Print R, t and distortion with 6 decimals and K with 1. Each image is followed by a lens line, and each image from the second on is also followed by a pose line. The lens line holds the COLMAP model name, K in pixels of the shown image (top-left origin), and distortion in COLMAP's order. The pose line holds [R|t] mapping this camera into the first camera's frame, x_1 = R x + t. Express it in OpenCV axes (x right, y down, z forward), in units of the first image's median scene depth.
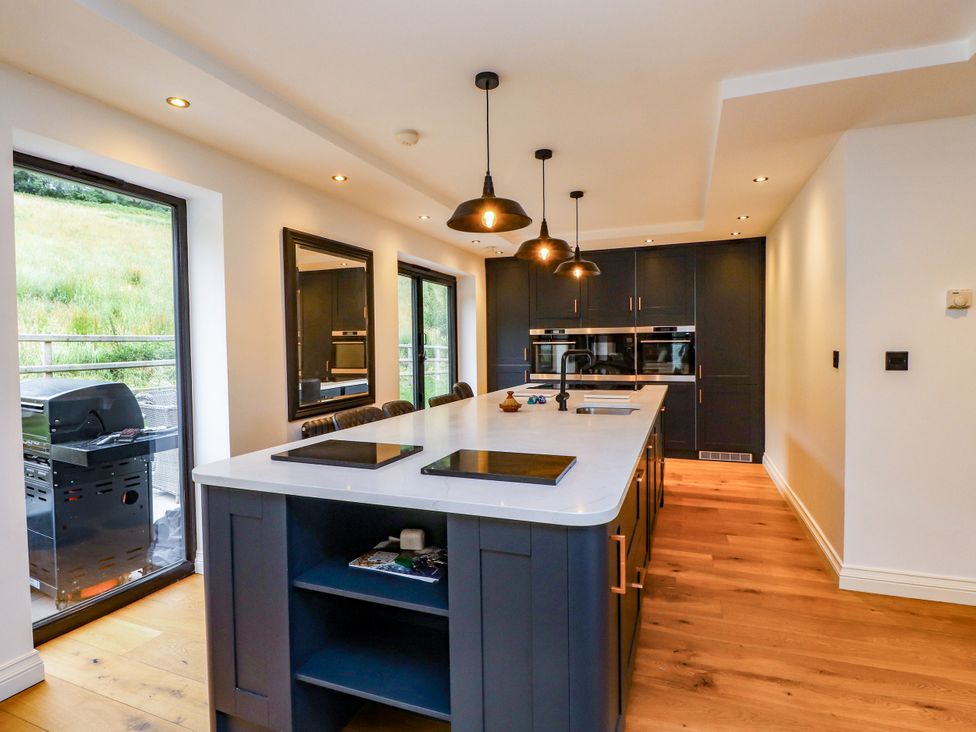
lens RADIAL K [[512.4, 0, 517.6], [0, 512.4, 374.2], [0, 0, 1]] dist [-0.000880, -0.012315]
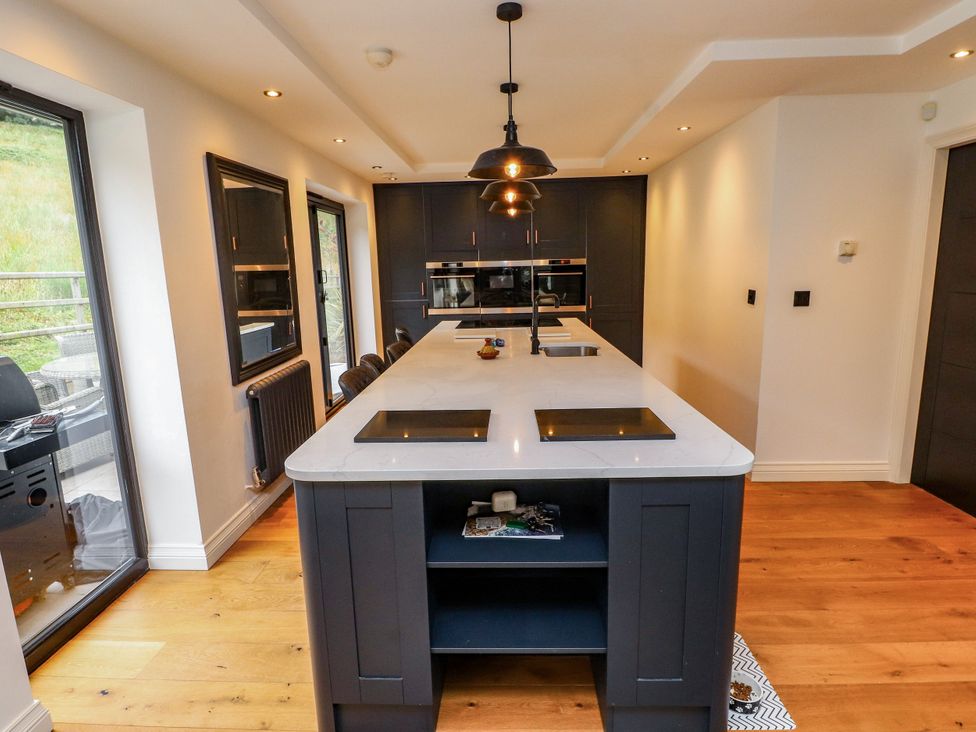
lens RADIAL K [[512.4, 0, 514.4], [0, 512.4, 370.8], [0, 0, 1]] dist [-0.000880, -0.012315]
pose [[0.946378, -0.074719, 0.314303, -0.314284], [0.028754, 0.988507, 0.148417, -0.056819], [-0.321780, -0.131421, 0.937649, 0.040591]]
